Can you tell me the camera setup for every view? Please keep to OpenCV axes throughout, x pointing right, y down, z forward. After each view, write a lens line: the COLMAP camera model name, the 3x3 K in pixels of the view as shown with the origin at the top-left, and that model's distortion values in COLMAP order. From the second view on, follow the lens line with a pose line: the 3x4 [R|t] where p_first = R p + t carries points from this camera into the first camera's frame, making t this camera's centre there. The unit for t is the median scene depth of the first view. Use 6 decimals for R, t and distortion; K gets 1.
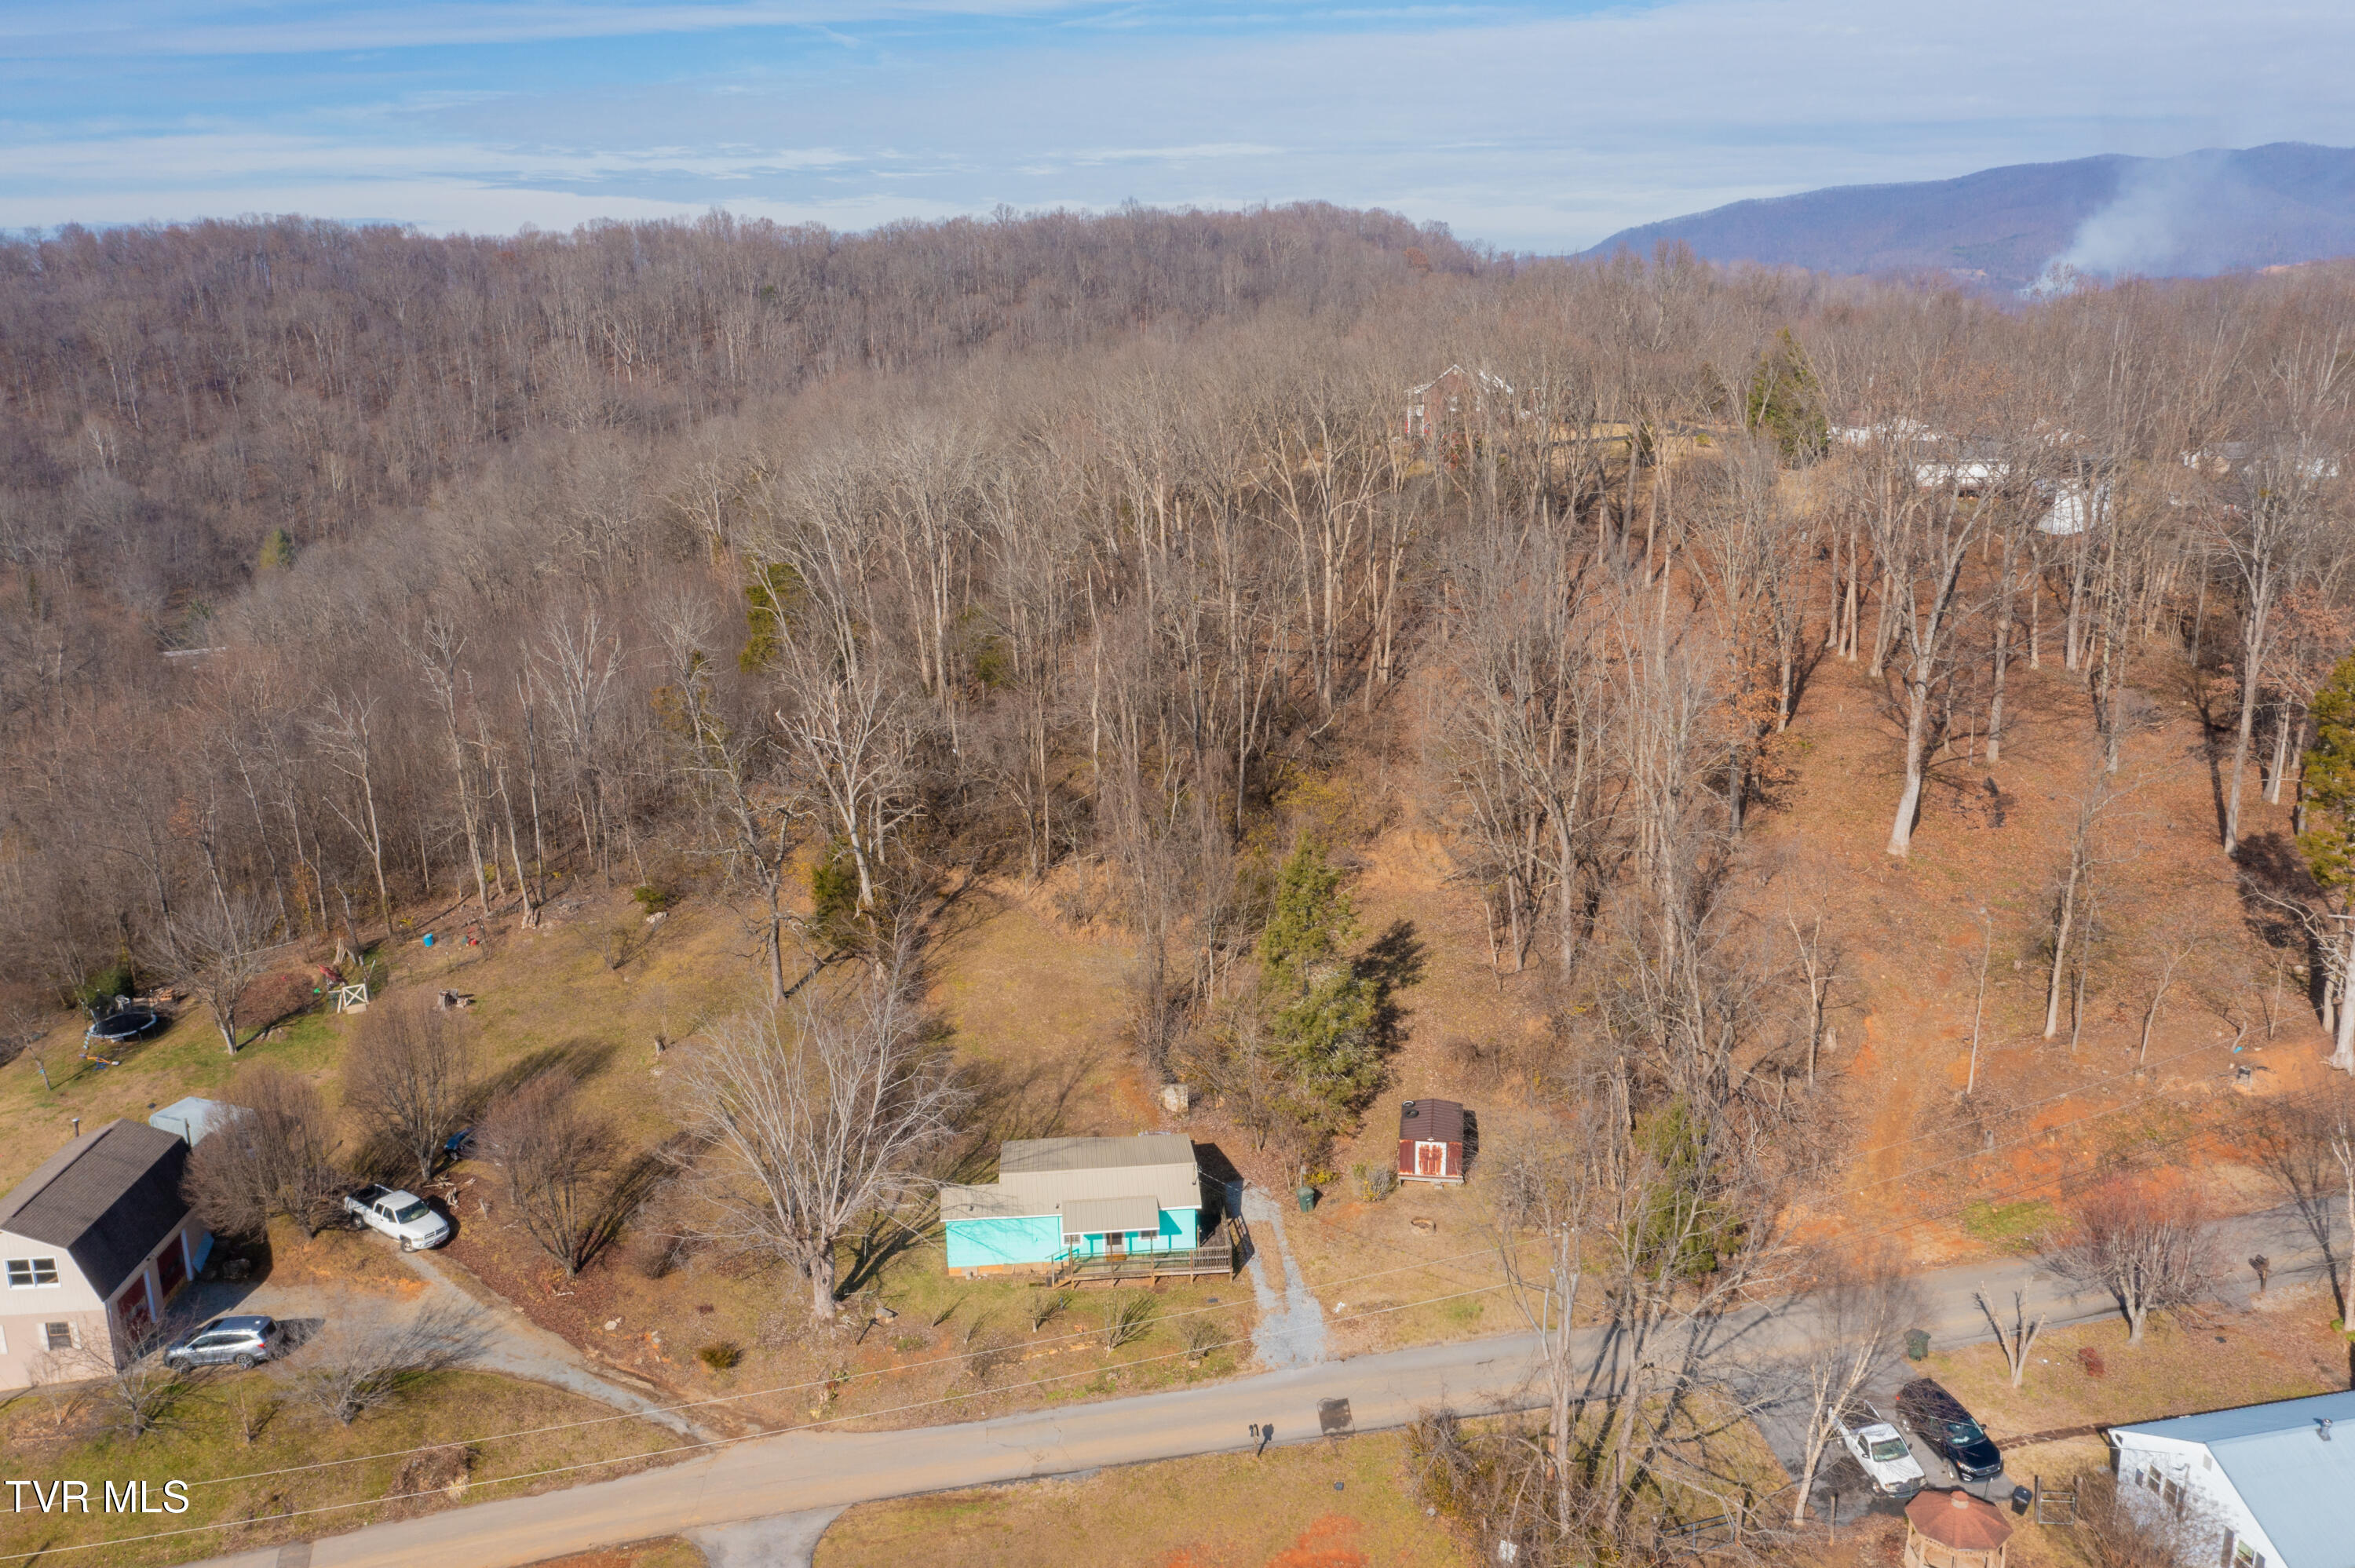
lens RADIAL K [[1870.4, 0, 1180.4], [0, 1870.4, 787.5], [0, 0, 1]] dist [-0.003960, 0.002479]
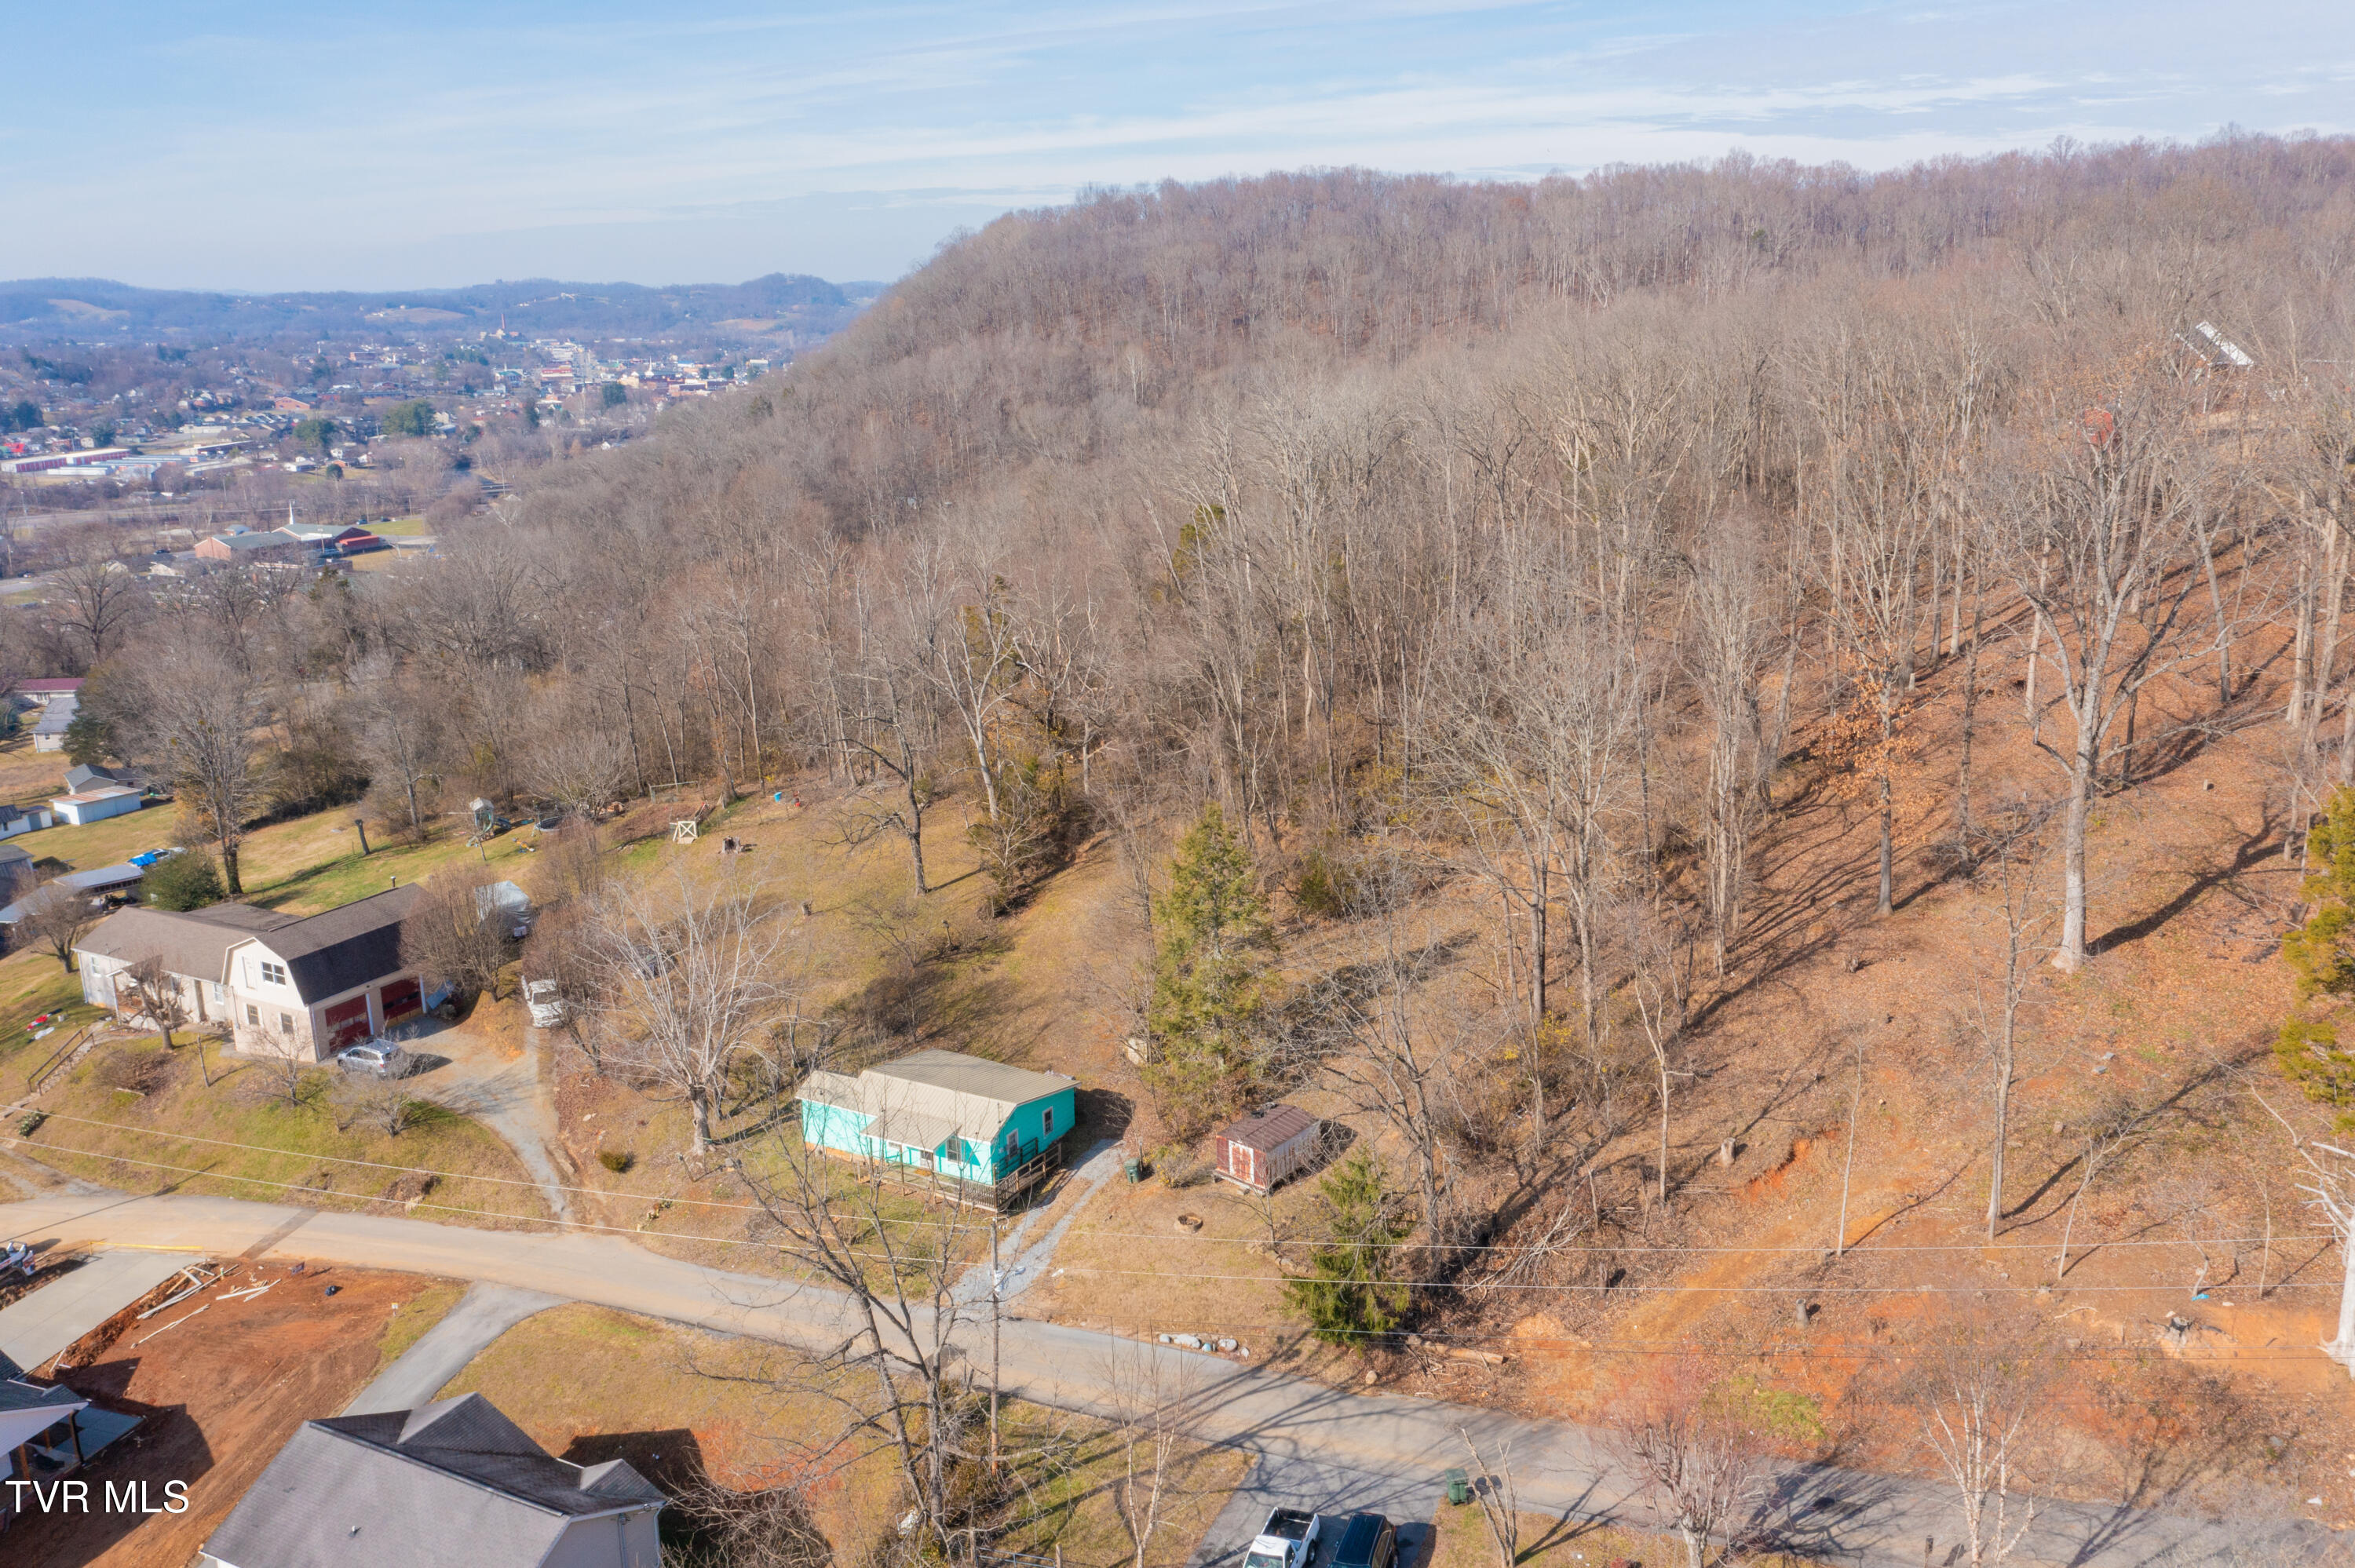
lens RADIAL K [[1870.4, 0, 1177.6], [0, 1870.4, 789.8], [0, 0, 1]] dist [-0.003960, 0.002479]
pose [[0.839996, 0.150192, -0.521392, 0.567431], [-0.134351, 0.988576, 0.068320, -0.050938], [0.525696, 0.012661, 0.850578, 0.159523]]
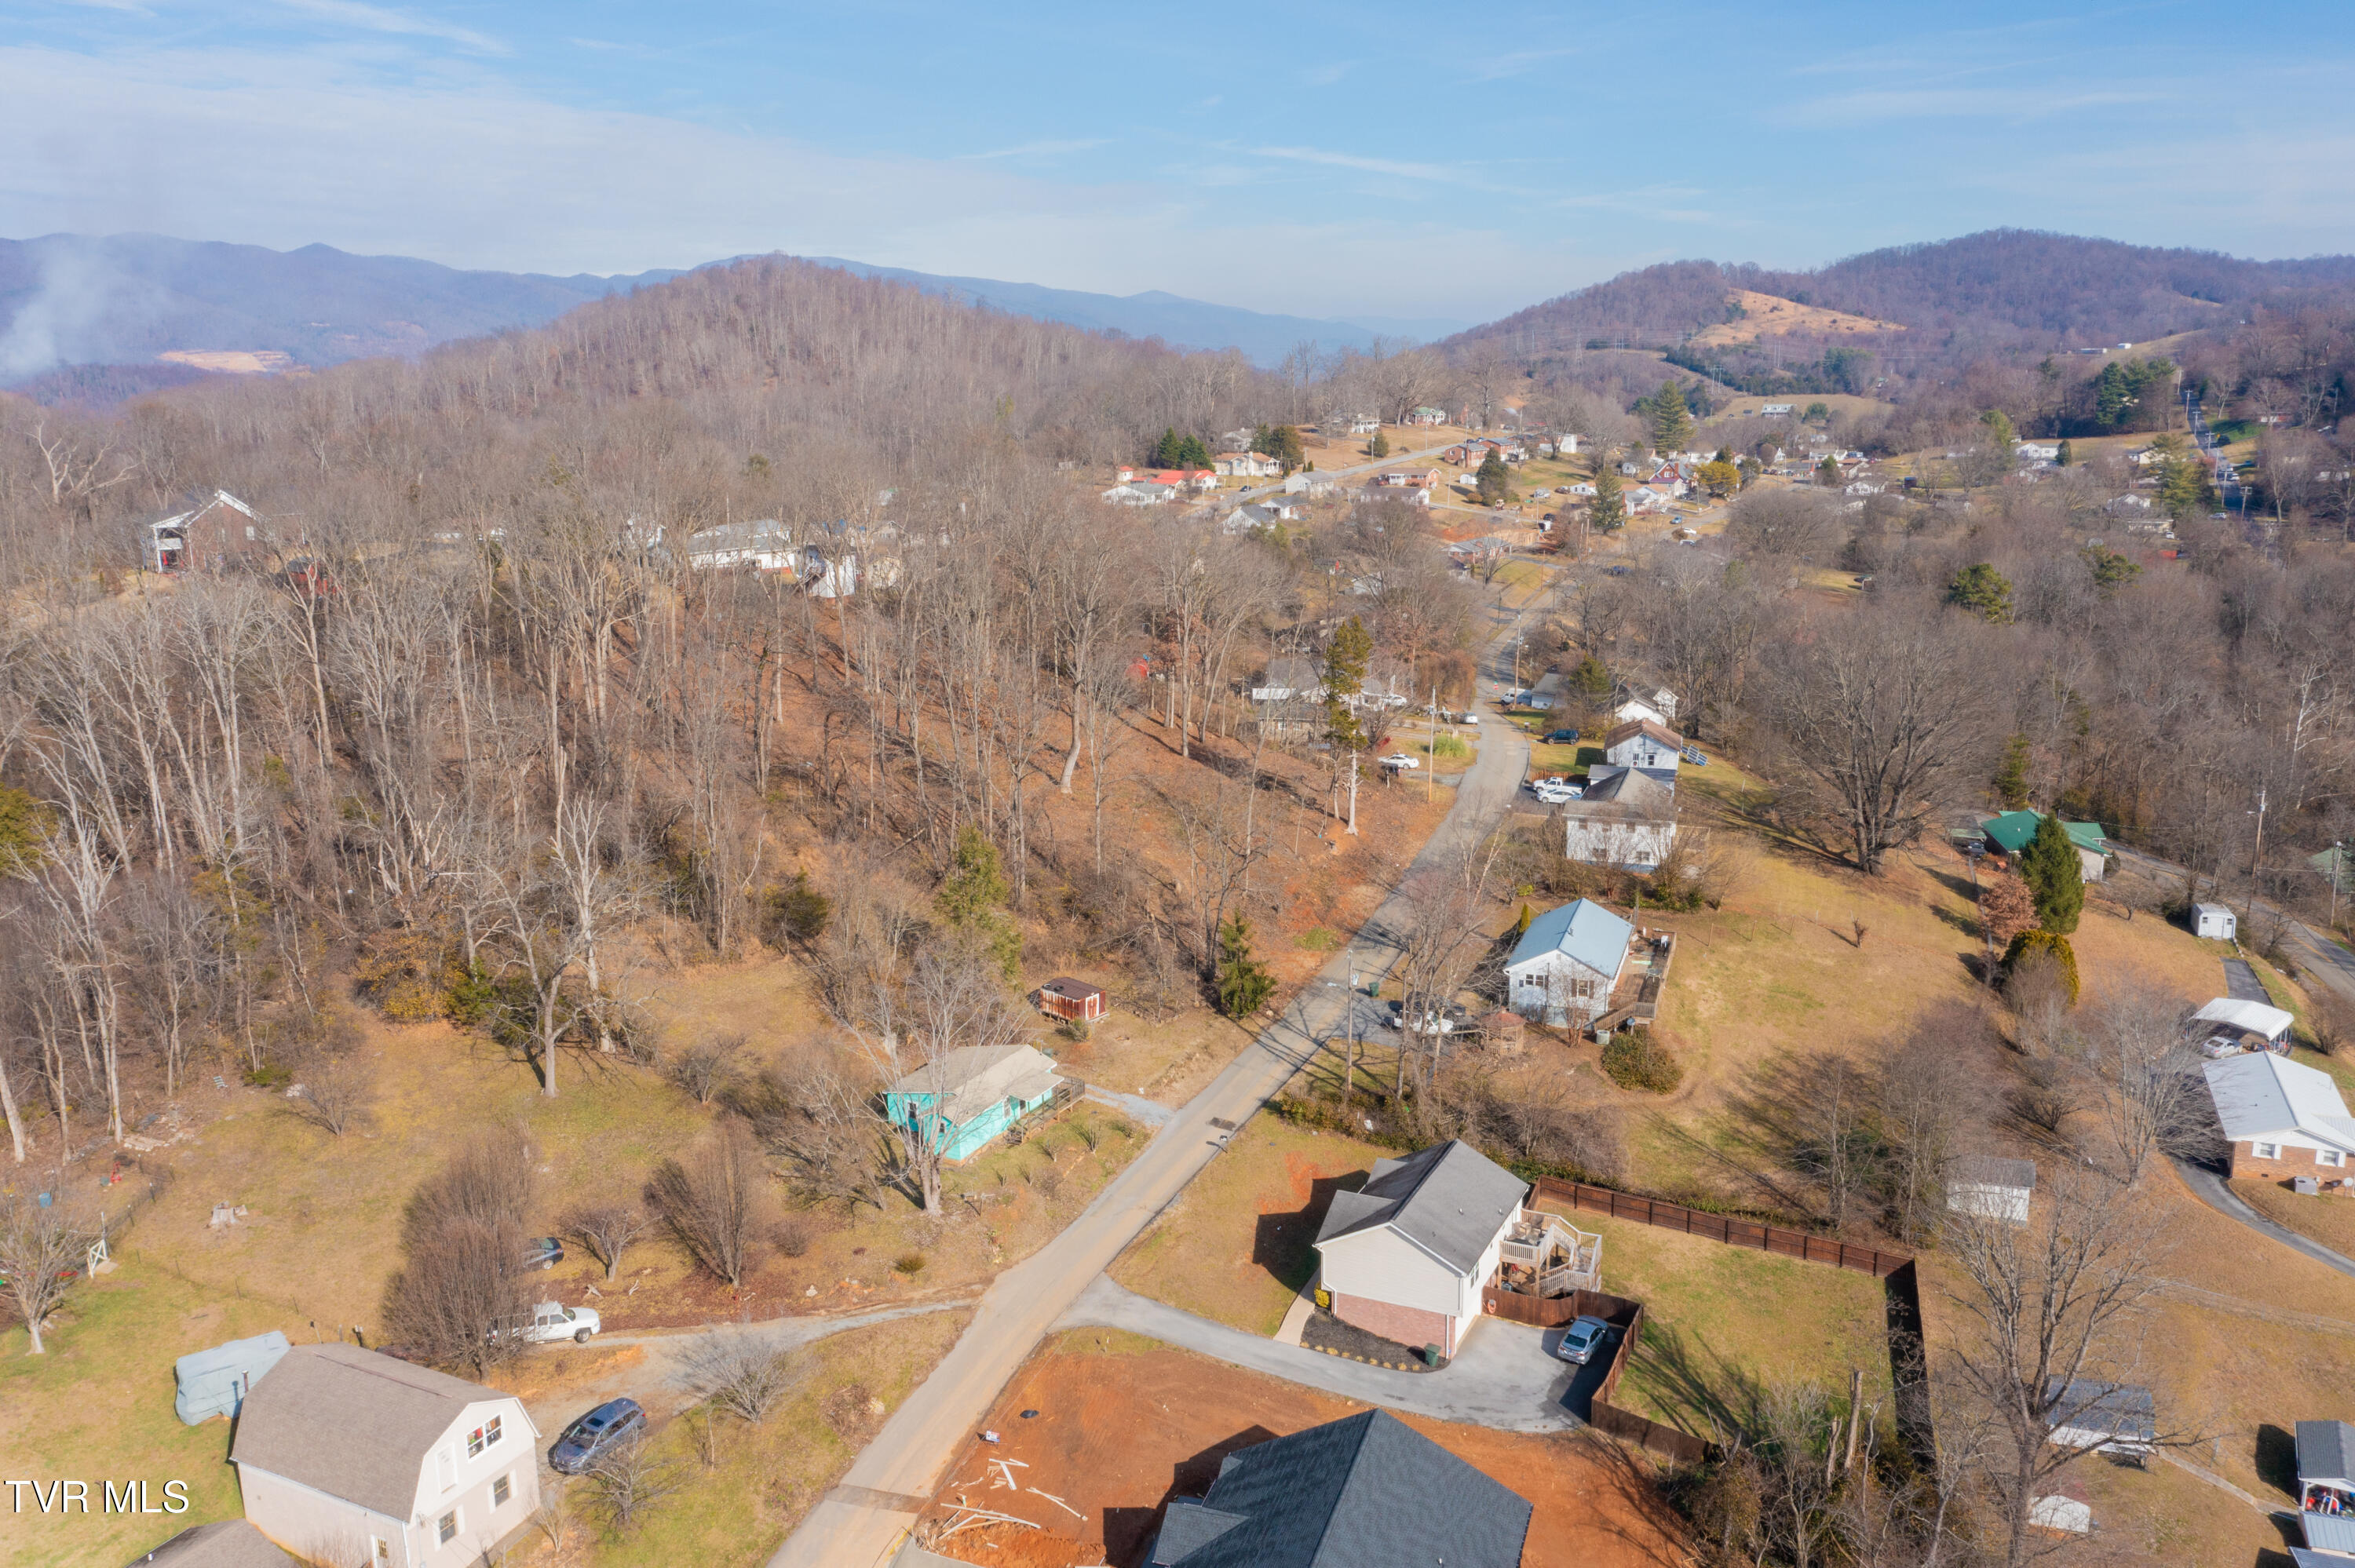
lens RADIAL K [[1870.4, 0, 1179.9], [0, 1870.4, 782.7], [0, 0, 1]] dist [-0.003960, 0.002479]
pose [[0.528283, -0.175816, 0.830666, -1.080640], [0.212492, 0.974570, 0.071135, -0.080059], [-0.822049, 0.138930, 0.552209, 0.042774]]
